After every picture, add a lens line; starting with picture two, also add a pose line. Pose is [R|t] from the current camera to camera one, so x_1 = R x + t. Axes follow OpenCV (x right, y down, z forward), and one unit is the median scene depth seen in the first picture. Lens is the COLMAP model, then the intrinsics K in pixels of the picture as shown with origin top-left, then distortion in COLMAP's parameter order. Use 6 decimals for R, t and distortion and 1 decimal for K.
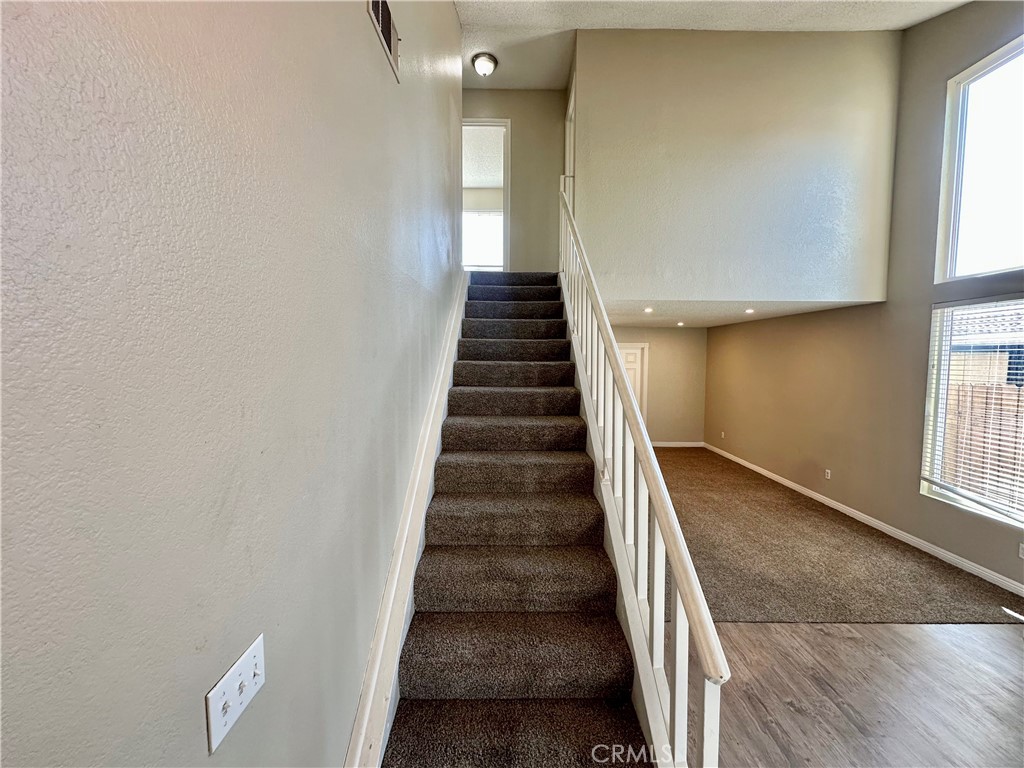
lens RADIAL K [[410.3, 0, 511.4], [0, 410.3, 382.7], [0, 0, 1]] dist [-0.005693, 0.000632]
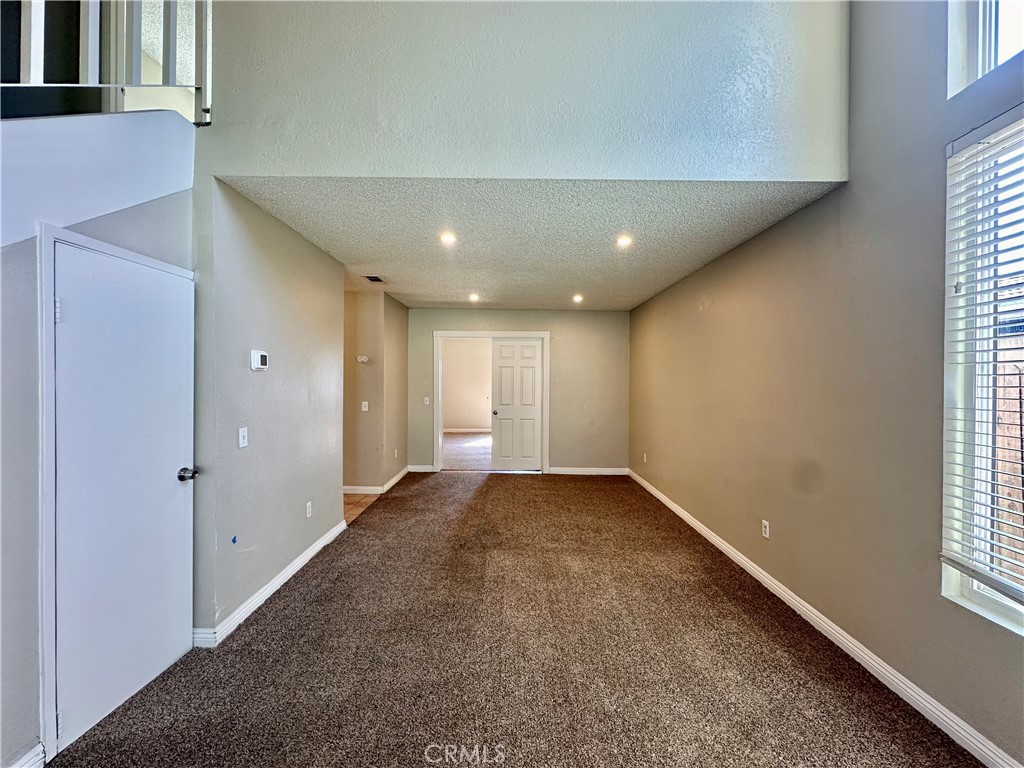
lens RADIAL K [[410.3, 0, 512.5], [0, 410.3, 382.6], [0, 0, 1]] dist [-0.005693, 0.000632]
pose [[0.999991, 0.004125, 0.001398, 0.570366], [-0.004036, 0.998274, -0.058593, 0.081454], [-0.001637, 0.058587, 0.998281, 0.581414]]
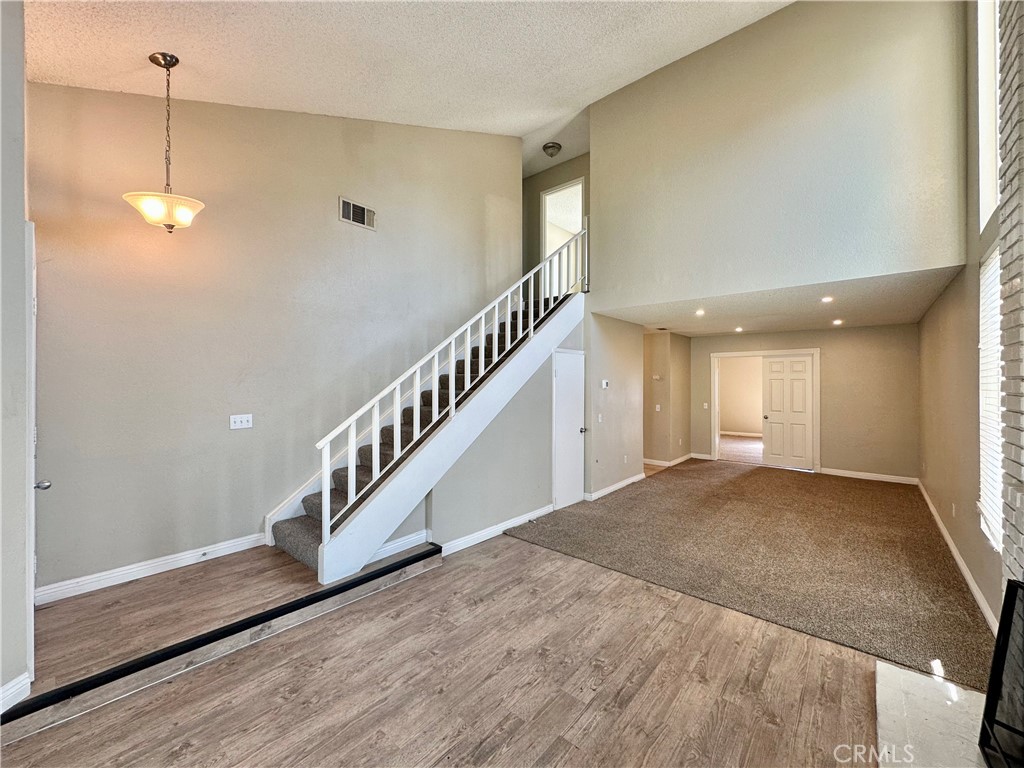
lens RADIAL K [[410.3, 0, 510.1], [0, 410.3, 382.4], [0, 0, 1]] dist [-0.005693, 0.000632]
pose [[0.753856, -0.003999, -0.657027, 0.867197], [-0.041490, 0.997696, -0.053677, 0.094393], [0.655728, 0.067725, 0.751953, -0.080476]]
